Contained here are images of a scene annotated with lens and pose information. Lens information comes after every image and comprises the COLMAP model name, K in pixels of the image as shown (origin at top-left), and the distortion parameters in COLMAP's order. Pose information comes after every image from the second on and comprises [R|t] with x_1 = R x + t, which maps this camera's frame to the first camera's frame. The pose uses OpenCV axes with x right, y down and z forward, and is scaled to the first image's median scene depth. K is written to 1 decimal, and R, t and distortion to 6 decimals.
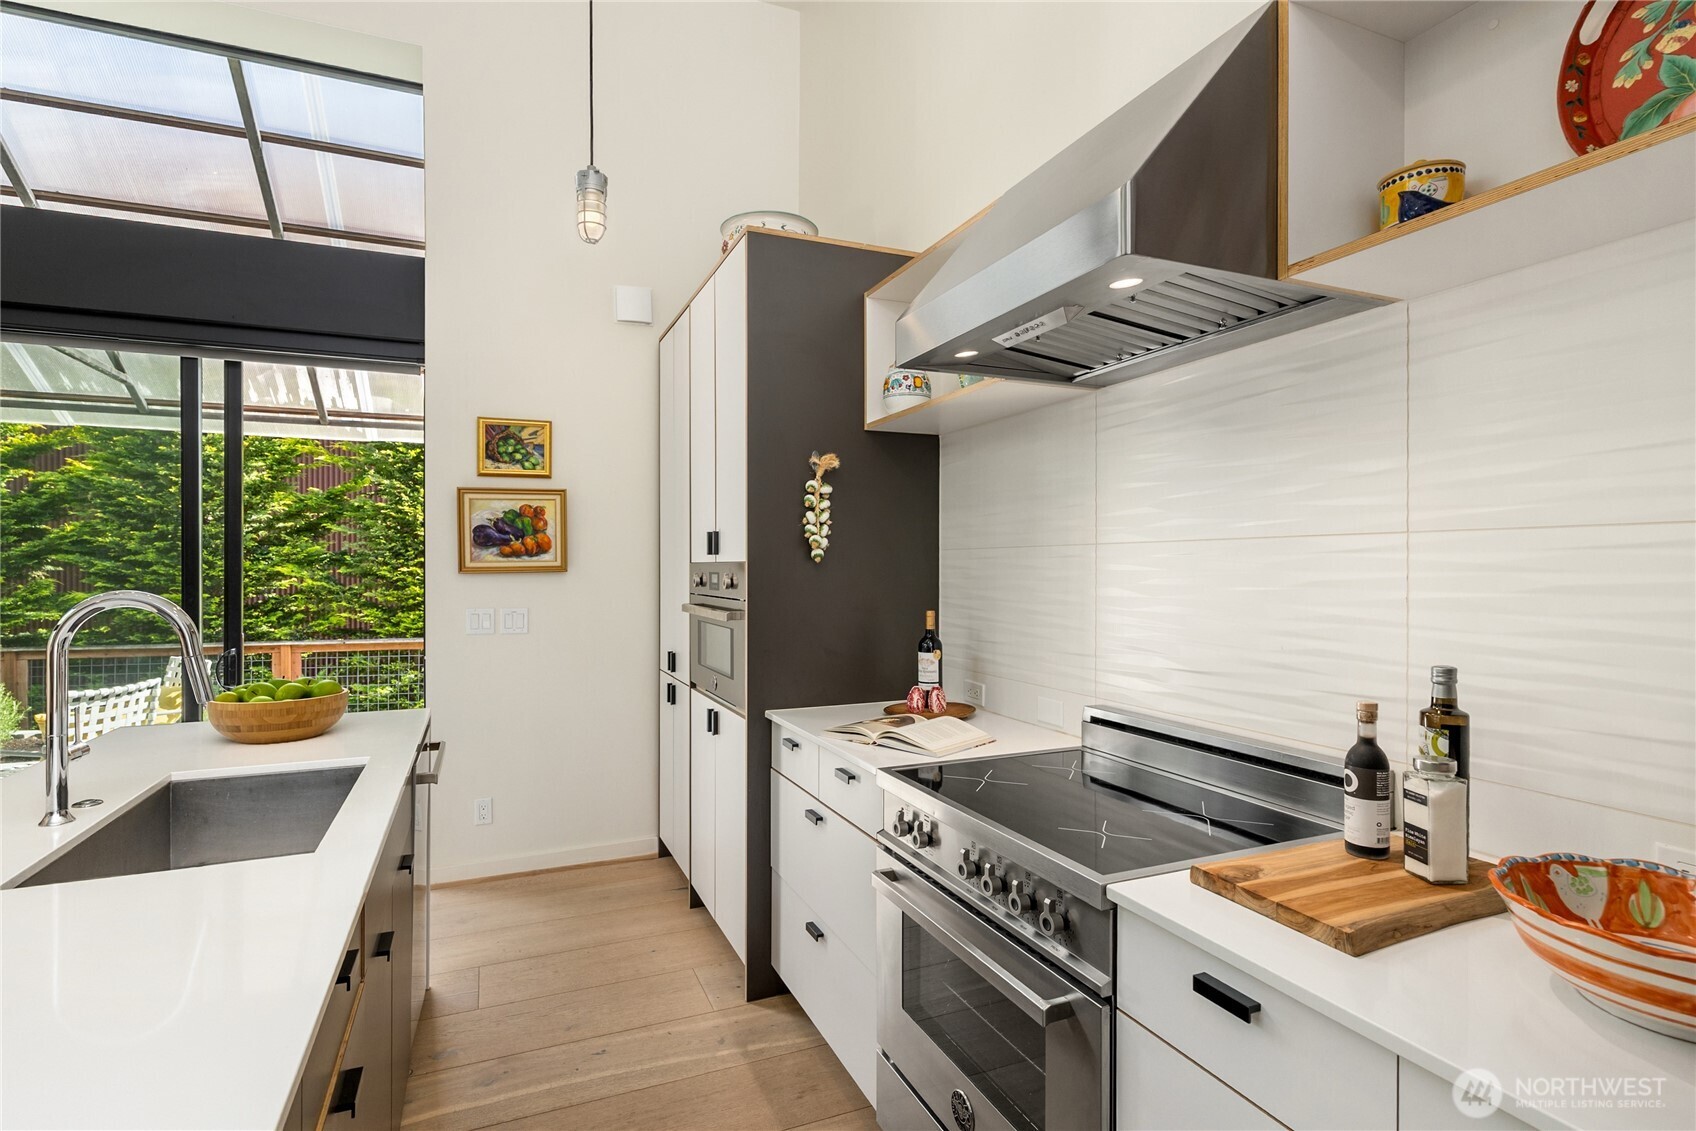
lens RADIAL K [[819.1, 0, 835.7], [0, 819.1, 562.7], [0, 0, 1]] dist [0.006467, 0.000494]
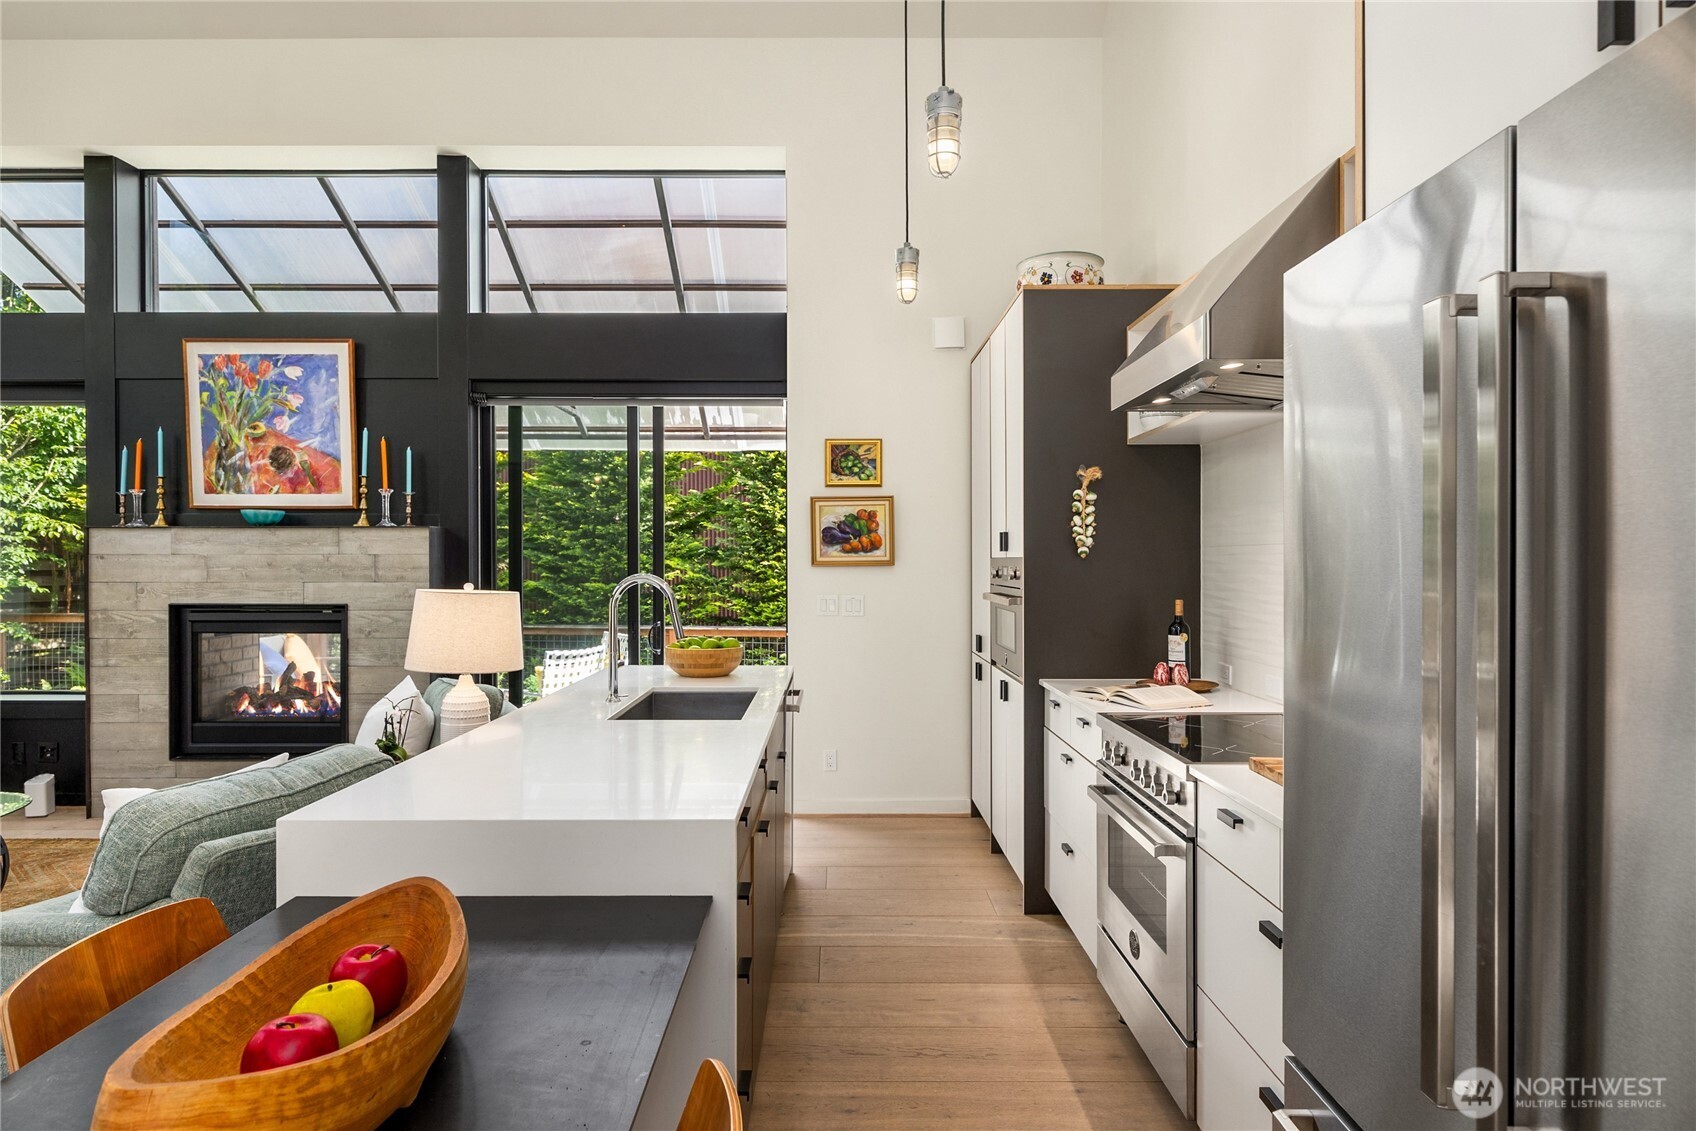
lens RADIAL K [[957.4, 0, 835.6], [0, 957.4, 566.4], [0, 0, 1]] dist [-0.005667, 0.003361]
pose [[0.919369, 0.004062, -0.393376, 0.163354], [0.000229, 0.999941, 0.010859, -0.002894], [0.393397, -0.010074, 0.919314, -0.360048]]
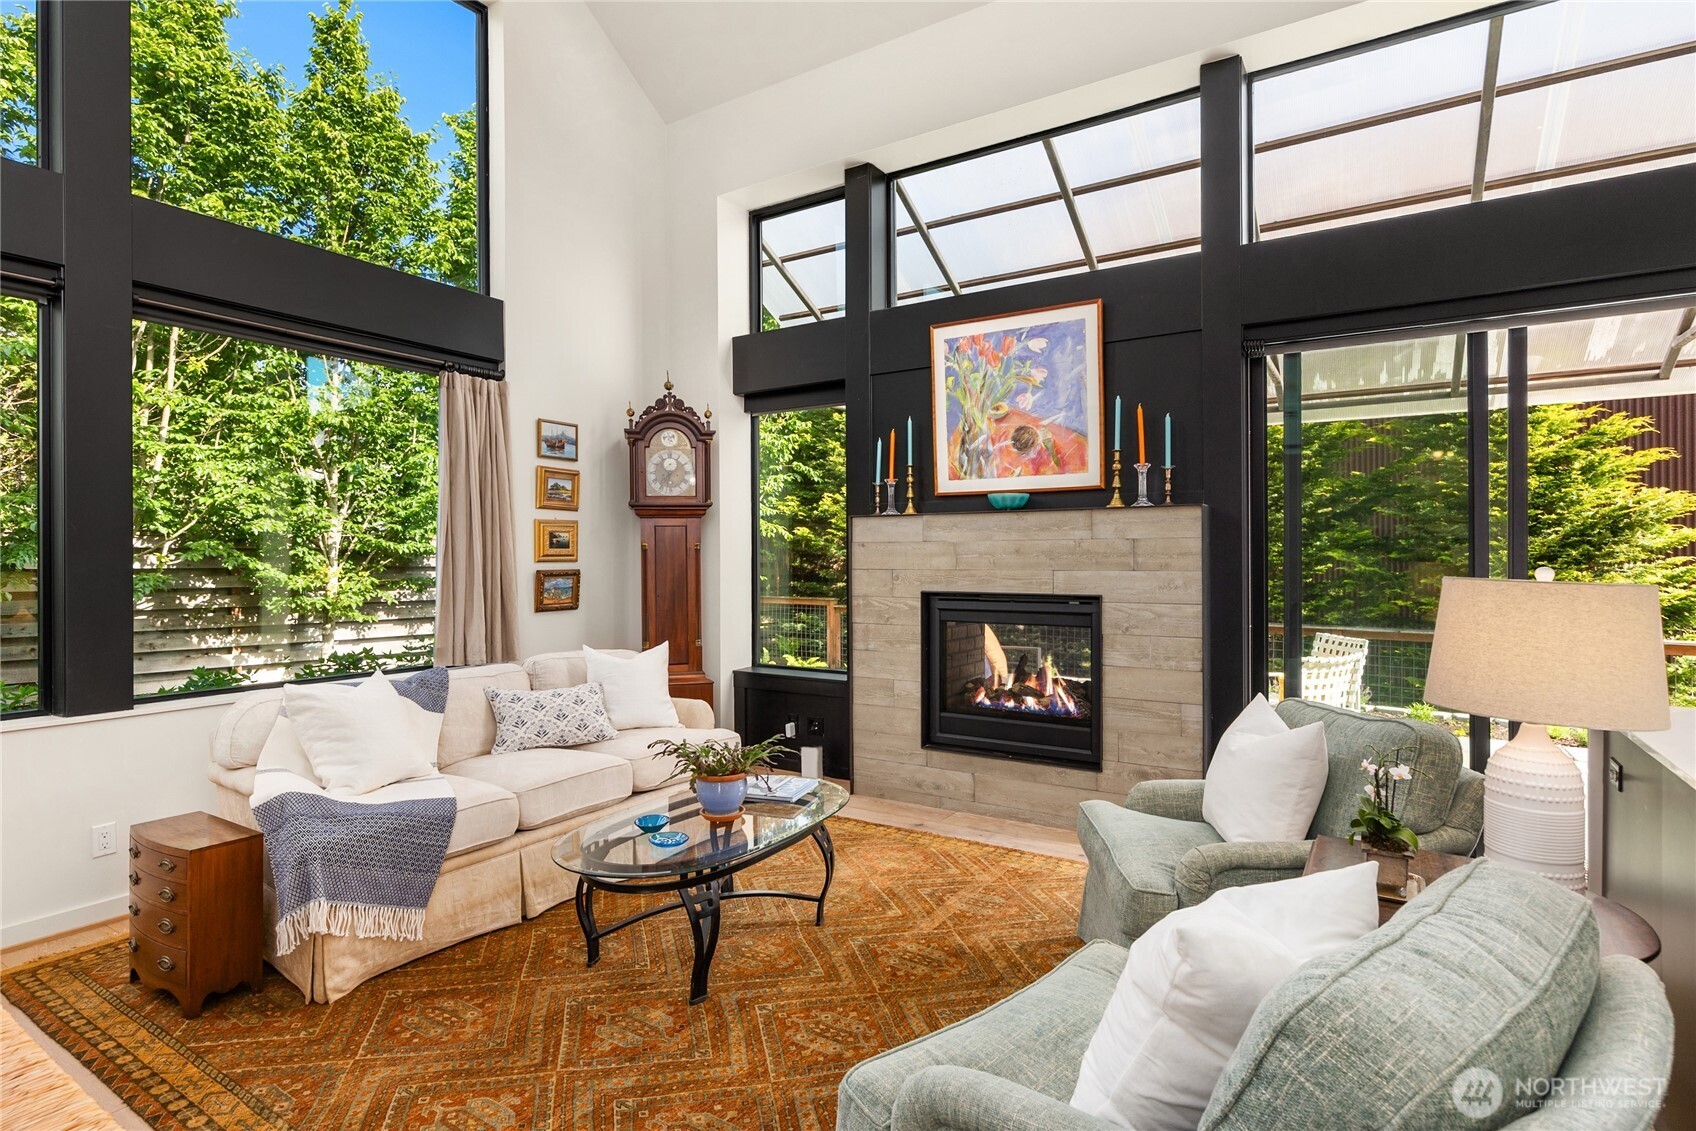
lens RADIAL K [[861.4, 0, 851.9], [0, 861.4, 558.1], [0, 0, 1]] dist [0.000680, 0.002849]
pose [[0.568240, -0.000346, -0.822863, -0.393349], [0.005649, 0.999978, 0.003481, 0.016355], [0.822844, -0.006627, 0.568229, -0.237463]]
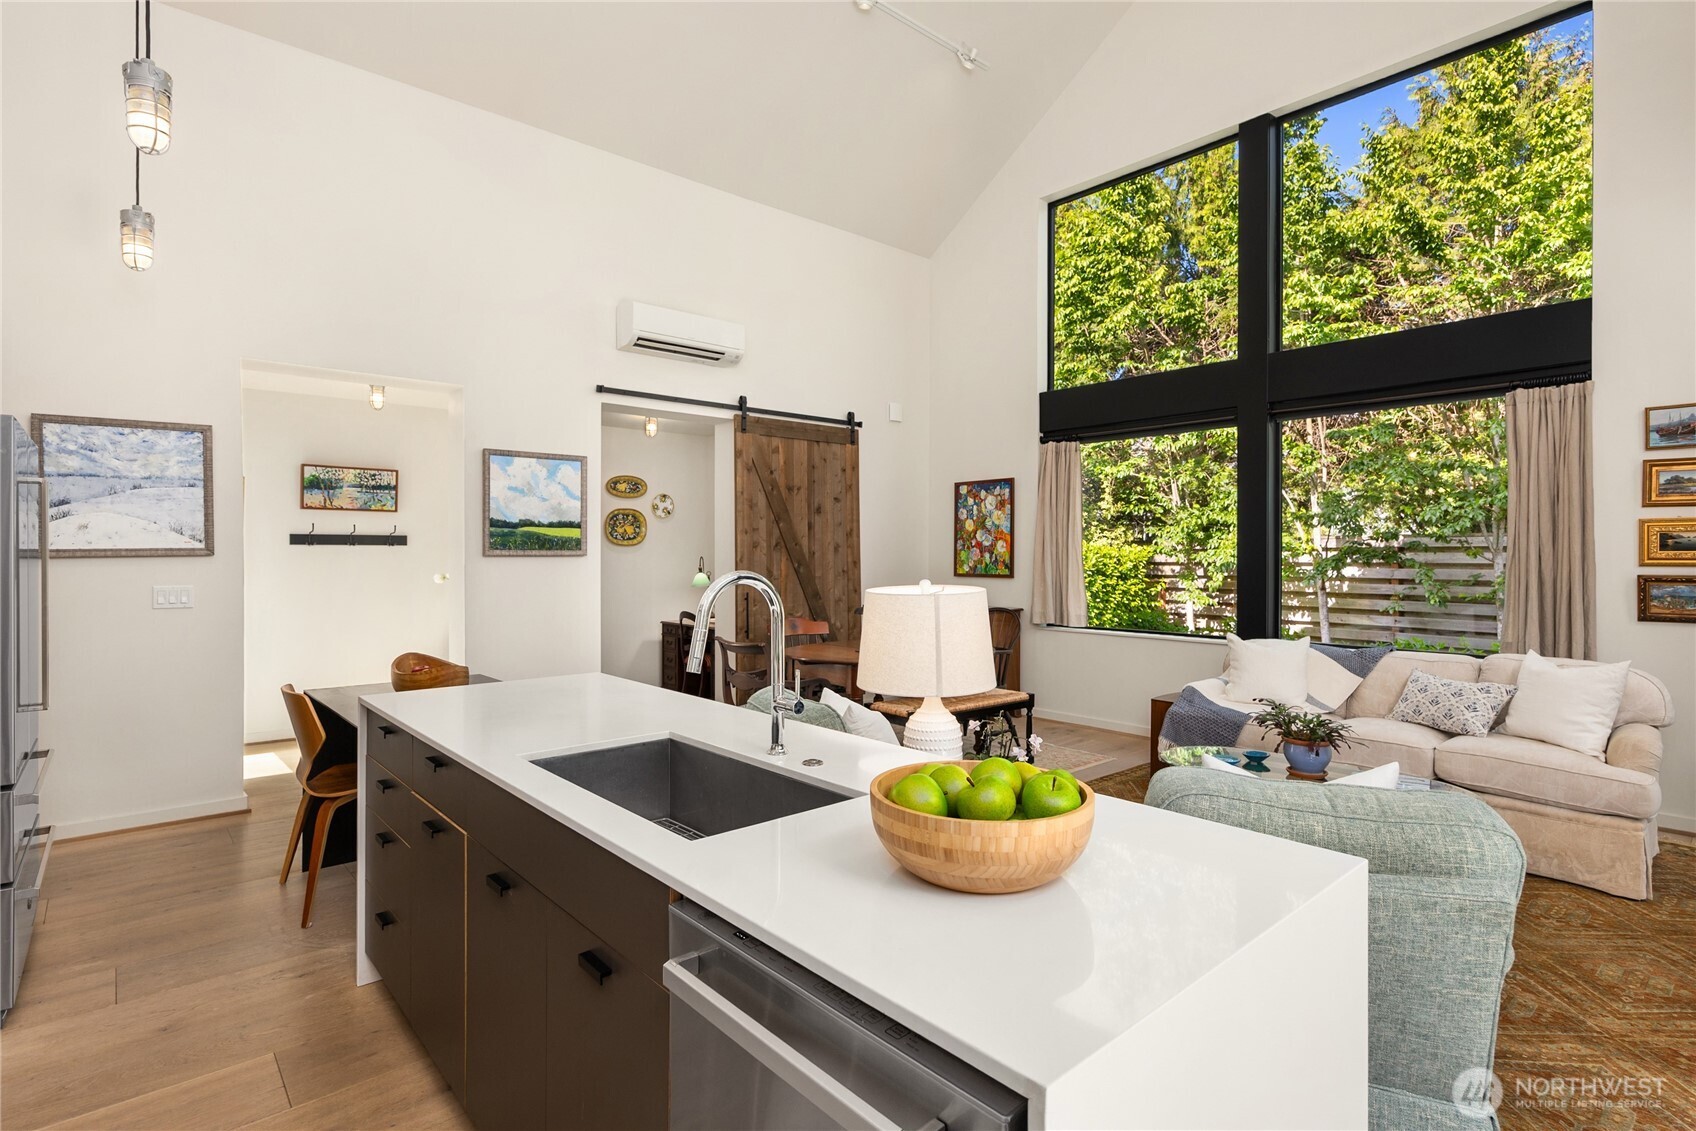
lens RADIAL K [[861.4, 0, 814.7], [0, 861.4, 556.5], [0, 0, 1]] dist [0.000680, 0.002849]
pose [[-0.956605, 0.003945, -0.291362, -0.279243], [0.004166, 0.999991, -0.000136, 0.004475], [0.291359, -0.001344, -0.956613, 1.140182]]
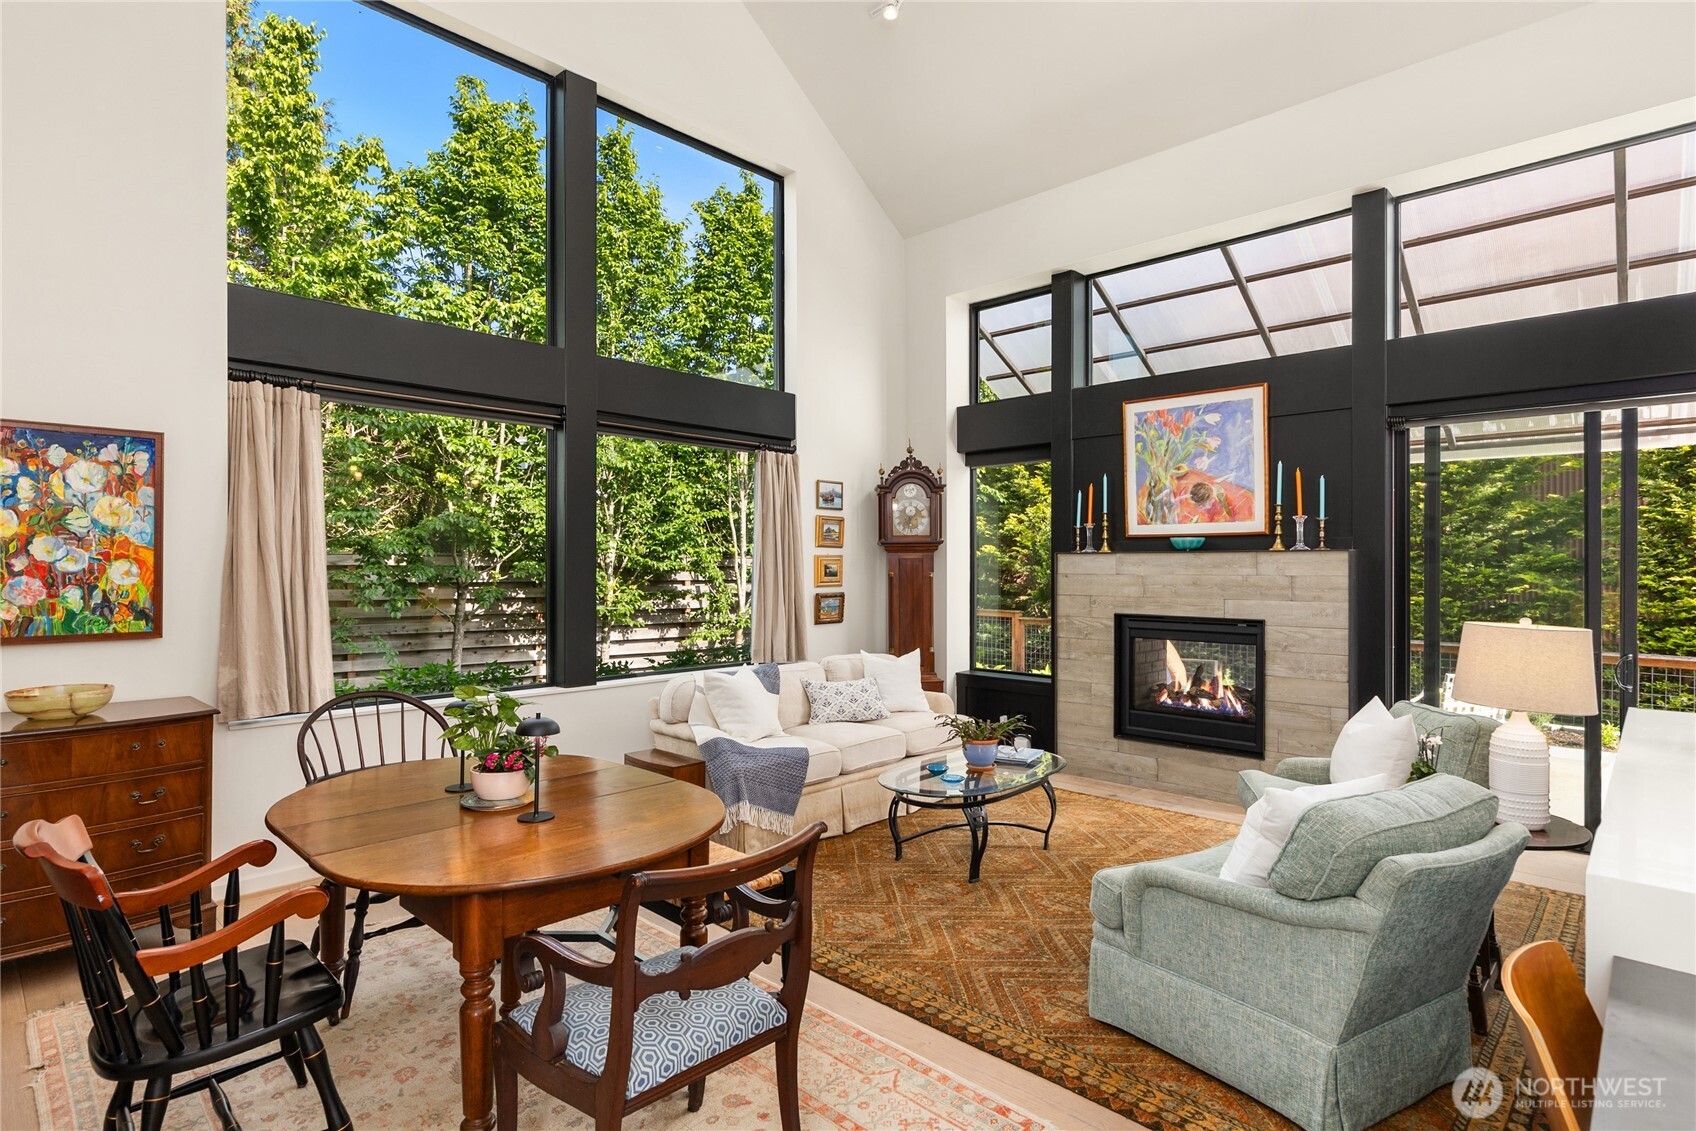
lens RADIAL K [[861.4, 0, 852.6], [0, 861.4, 566.7], [0, 0, 1]] dist [0.000680, 0.002849]
pose [[0.398752, 0.002674, -0.917055, -0.051715], [0.002861, 0.999987, 0.004159, -0.032095], [0.917054, -0.004283, 0.398739, -0.569301]]
